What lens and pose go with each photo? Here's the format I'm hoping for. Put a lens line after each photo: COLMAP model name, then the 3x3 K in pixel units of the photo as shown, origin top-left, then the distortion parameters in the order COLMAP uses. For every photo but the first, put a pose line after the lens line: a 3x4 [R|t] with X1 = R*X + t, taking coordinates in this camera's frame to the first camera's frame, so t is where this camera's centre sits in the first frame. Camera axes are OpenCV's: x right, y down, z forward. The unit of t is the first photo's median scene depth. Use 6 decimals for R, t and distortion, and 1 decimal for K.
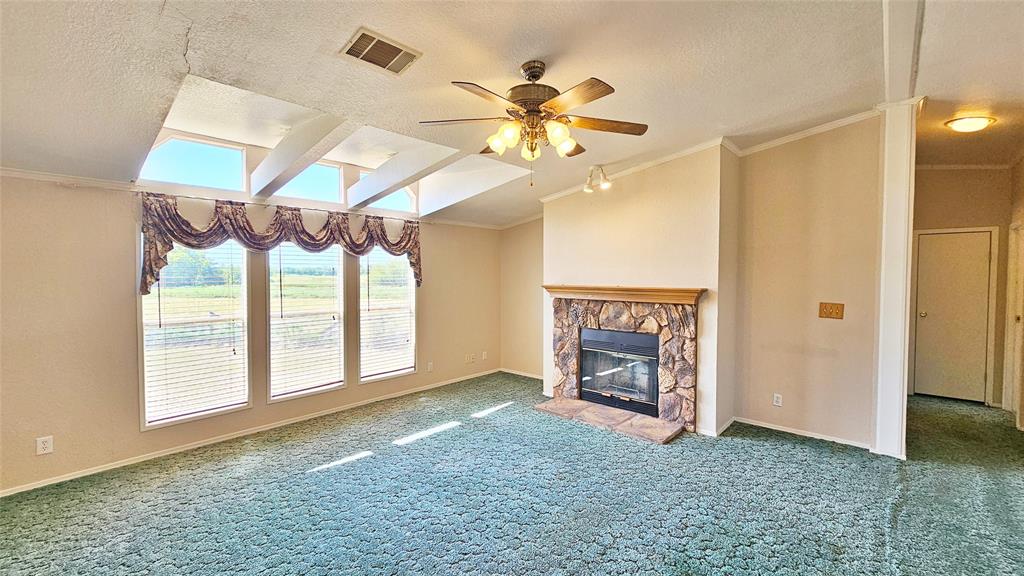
lens RADIAL K [[423.6, 0, 518.5], [0, 423.6, 285.6], [0, 0, 1]] dist [-0.002550, 0.000372]
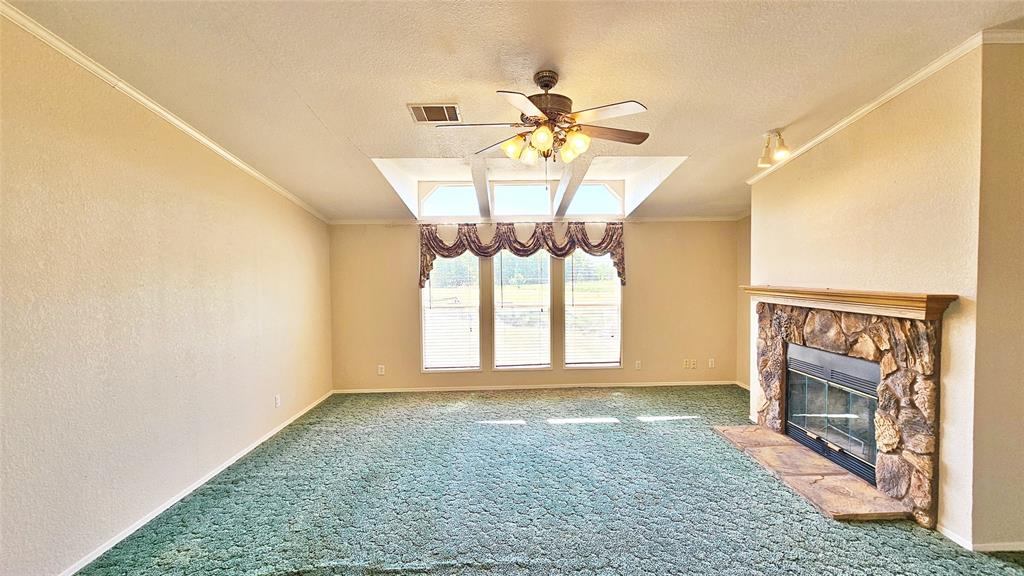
lens RADIAL K [[419.7, 0, 516.2], [0, 419.7, 286.1], [0, 0, 1]] dist [-0.001703, 0.000234]
pose [[0.683063, 0.014979, -0.730206, 0.406071], [-0.010019, 0.999888, 0.011139, -0.005640], [0.730291, -0.000293, 0.683136, 0.133402]]
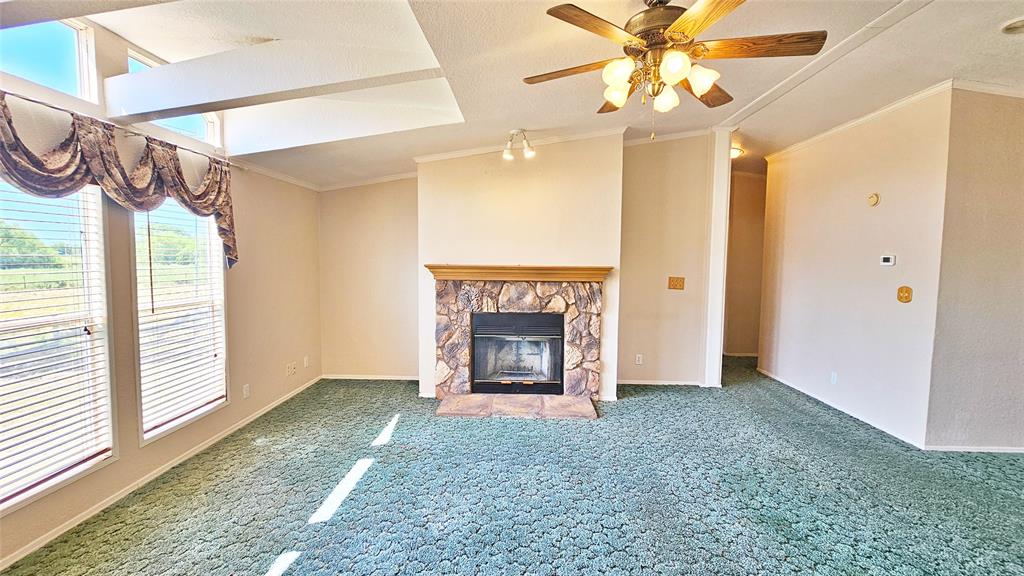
lens RADIAL K [[423.6, 0, 518.5], [0, 423.6, 285.6], [0, 0, 1]] dist [-0.002550, 0.000372]
pose [[0.761300, -0.036308, 0.647382, -0.386375], [0.008149, 0.998888, 0.046440, 0.003288], [-0.648348, -0.030079, 0.760750, 0.297927]]
